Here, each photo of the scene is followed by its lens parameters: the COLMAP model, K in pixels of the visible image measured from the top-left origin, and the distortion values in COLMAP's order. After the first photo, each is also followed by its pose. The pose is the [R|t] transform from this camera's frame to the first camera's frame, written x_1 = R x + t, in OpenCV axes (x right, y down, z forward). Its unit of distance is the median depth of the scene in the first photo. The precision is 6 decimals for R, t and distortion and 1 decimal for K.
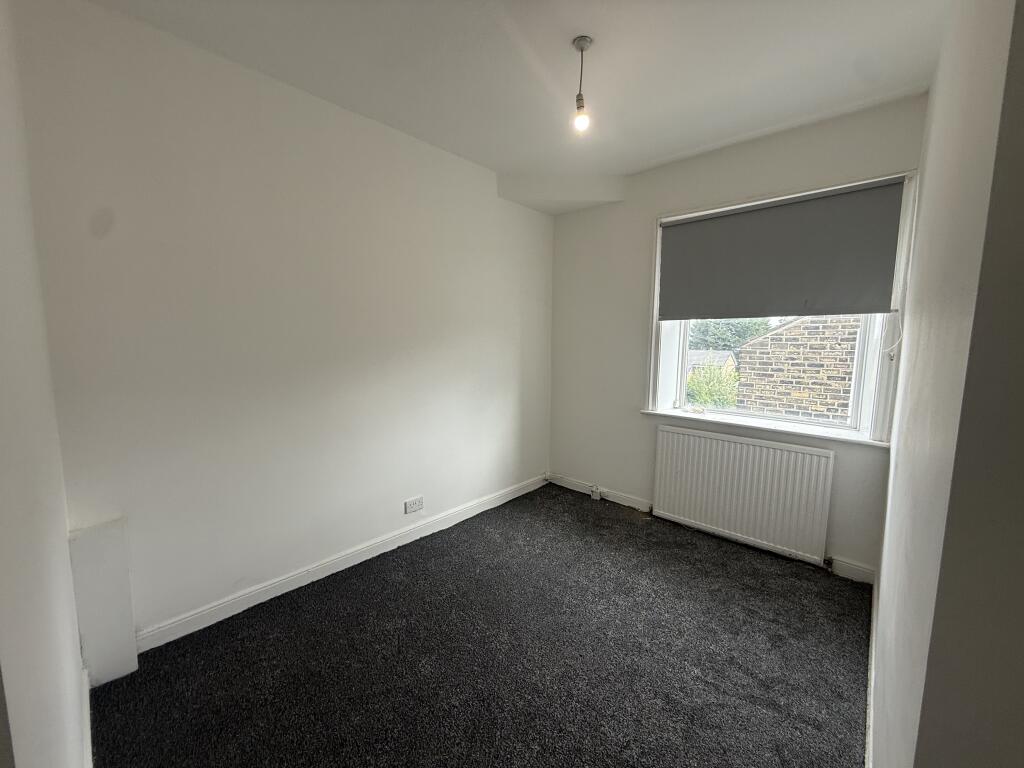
lens RADIAL K [[407.2, 0, 509.8], [0, 407.2, 388.3], [0, 0, 1]] dist [-0.008780, -0.000120]
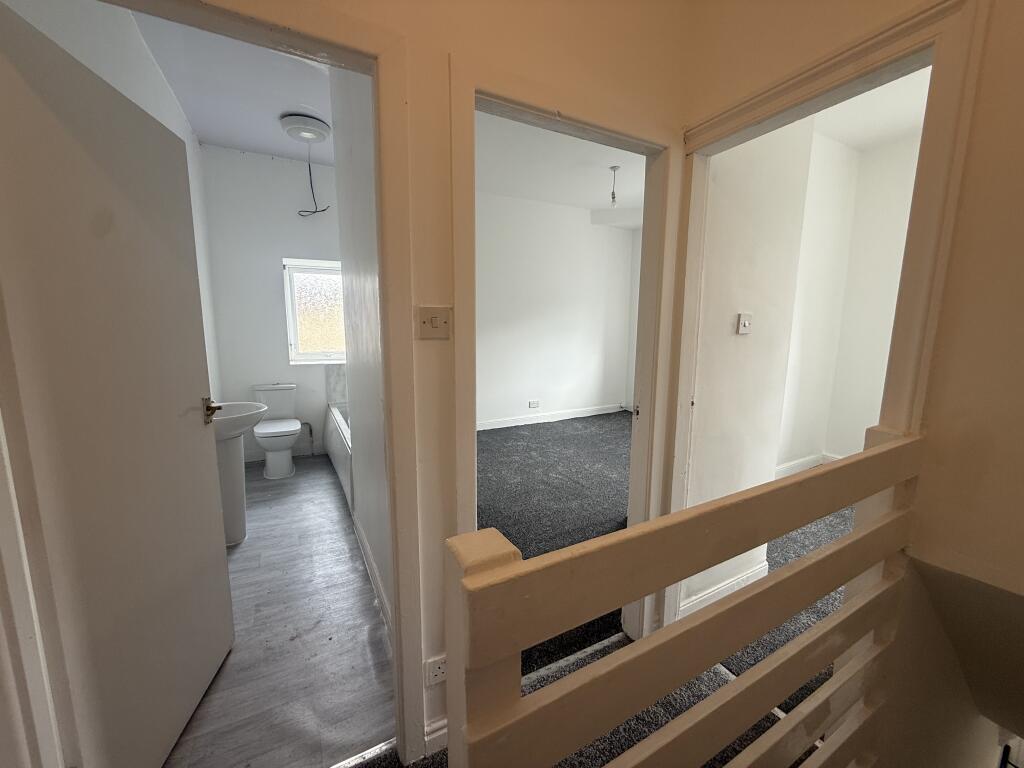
lens RADIAL K [[407.2, 0, 510.5], [0, 407.2, 385.7], [0, 0, 1]] dist [-0.008780, -0.000120]
pose [[0.945163, 0.040538, -0.324075, 0.254560], [-0.028307, 0.998701, 0.042369, 0.127046], [0.325371, -0.030872, 0.945082, -0.764820]]
